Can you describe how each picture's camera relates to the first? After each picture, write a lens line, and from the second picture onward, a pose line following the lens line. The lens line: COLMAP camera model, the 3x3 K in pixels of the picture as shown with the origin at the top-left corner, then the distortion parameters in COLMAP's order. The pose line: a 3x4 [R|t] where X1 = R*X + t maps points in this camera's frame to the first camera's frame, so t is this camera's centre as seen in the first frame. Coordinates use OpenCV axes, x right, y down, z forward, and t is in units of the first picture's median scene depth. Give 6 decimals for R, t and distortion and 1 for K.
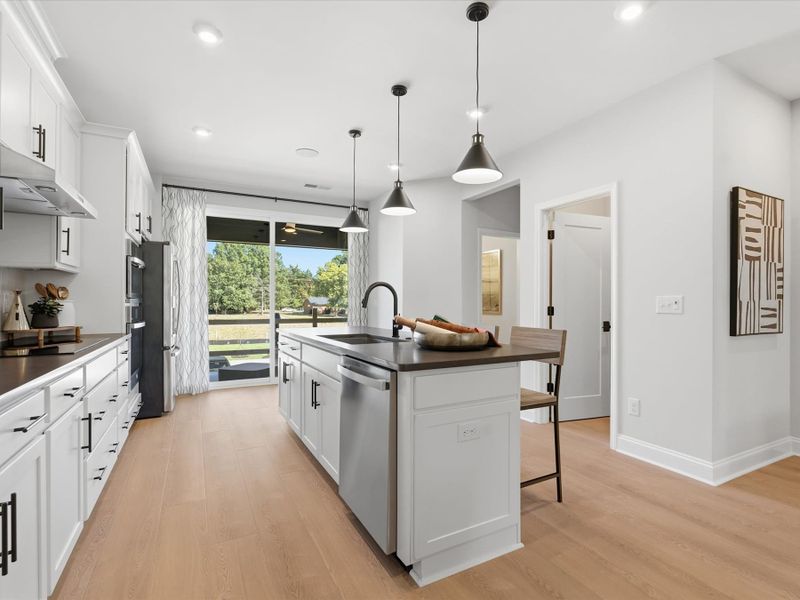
lens RADIAL K [[400.4, 0, 401.4], [0, 400.4, 299.4], [0, 0, 1]] dist [-0.014359, 0.007313]
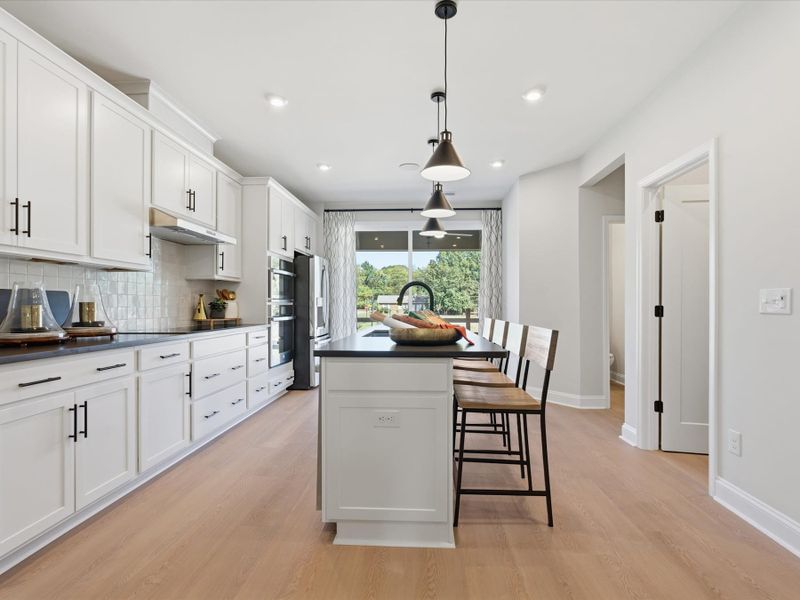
lens RADIAL K [[400.4, 0, 403.7], [0, 400.4, 301.4], [0, 0, 1]] dist [-0.014359, 0.007313]
pose [[0.853139, -0.005164, -0.521657, 0.464593], [0.005209, 0.999985, -0.001381, 0.010428], [0.521657, -0.001539, 0.853154, 0.067207]]
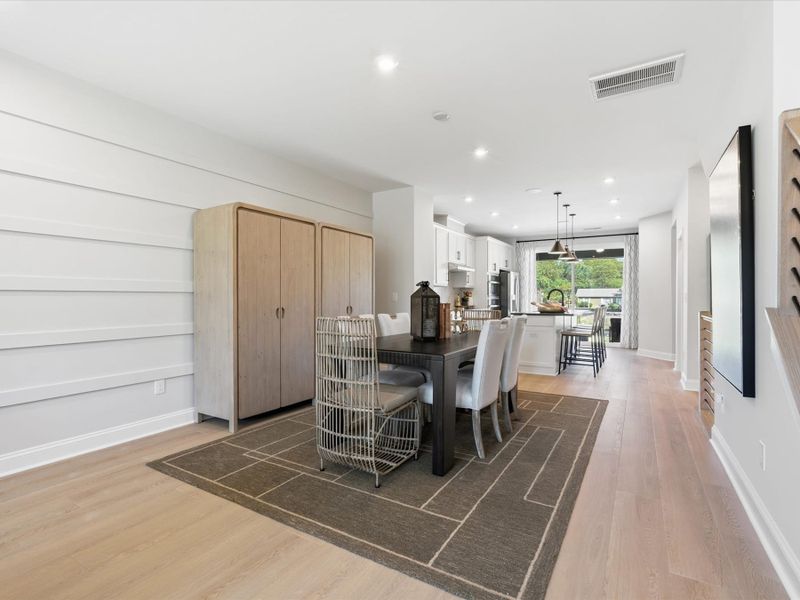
lens RADIAL K [[400.4, 0, 397.9], [0, 400.4, 298.3], [0, 0, 1]] dist [-0.014359, 0.007313]
pose [[0.503835, -0.001478, -0.863799, 1.534570], [0.008378, 0.999960, 0.003176, -0.002030], [0.863759, -0.008837, 0.503827, -1.040121]]
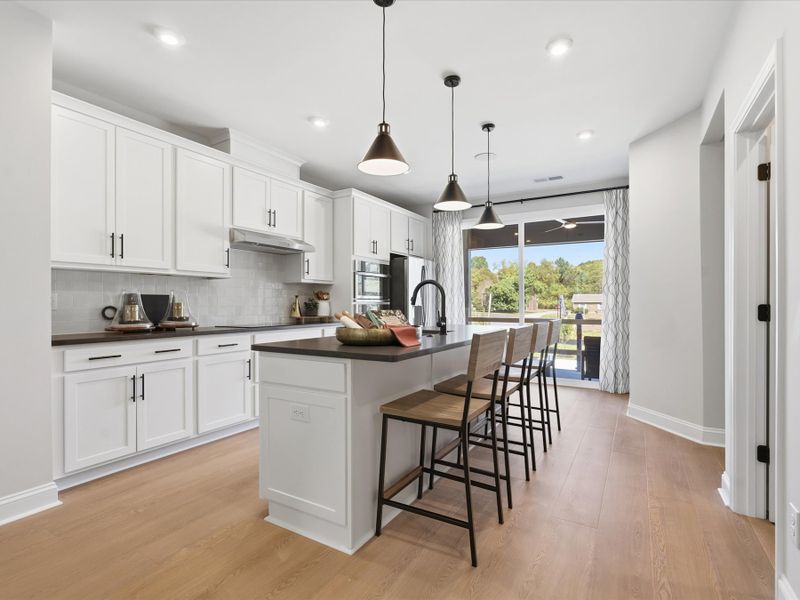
lens RADIAL K [[400.4, 0, 400.6], [0, 400.4, 301.4], [0, 0, 1]] dist [-0.014359, 0.007313]
pose [[0.510753, -0.008276, -0.859688, 0.772335], [0.009487, 0.999947, -0.003990, 0.014324], [0.859675, -0.006118, 0.510804, 0.403473]]
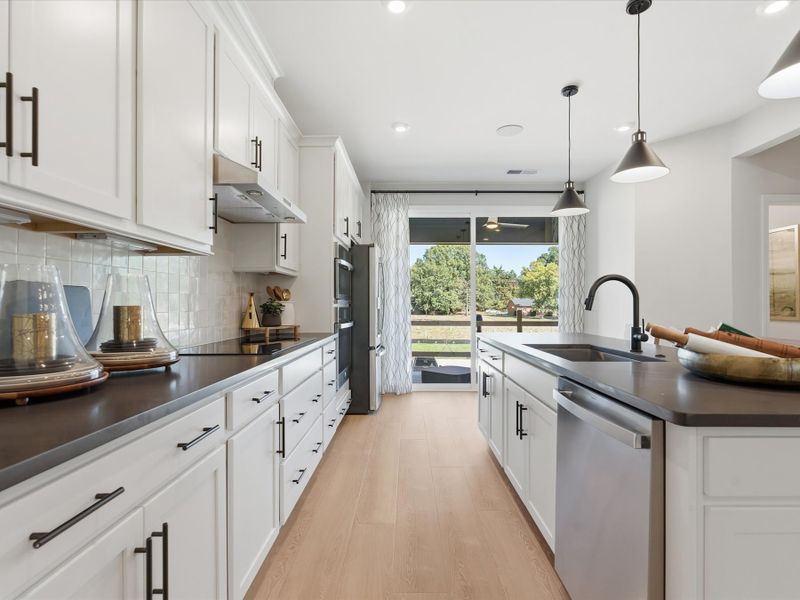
lens RADIAL K [[400.4, 0, 399.8], [0, 400.4, 301.6], [0, 0, 1]] dist [-0.014359, 0.007313]
pose [[0.876315, -0.002744, -0.481731, -0.040815], [0.003847, 0.999992, 0.001301, 0.002747], [0.481724, -0.002993, 0.876318, 0.179098]]
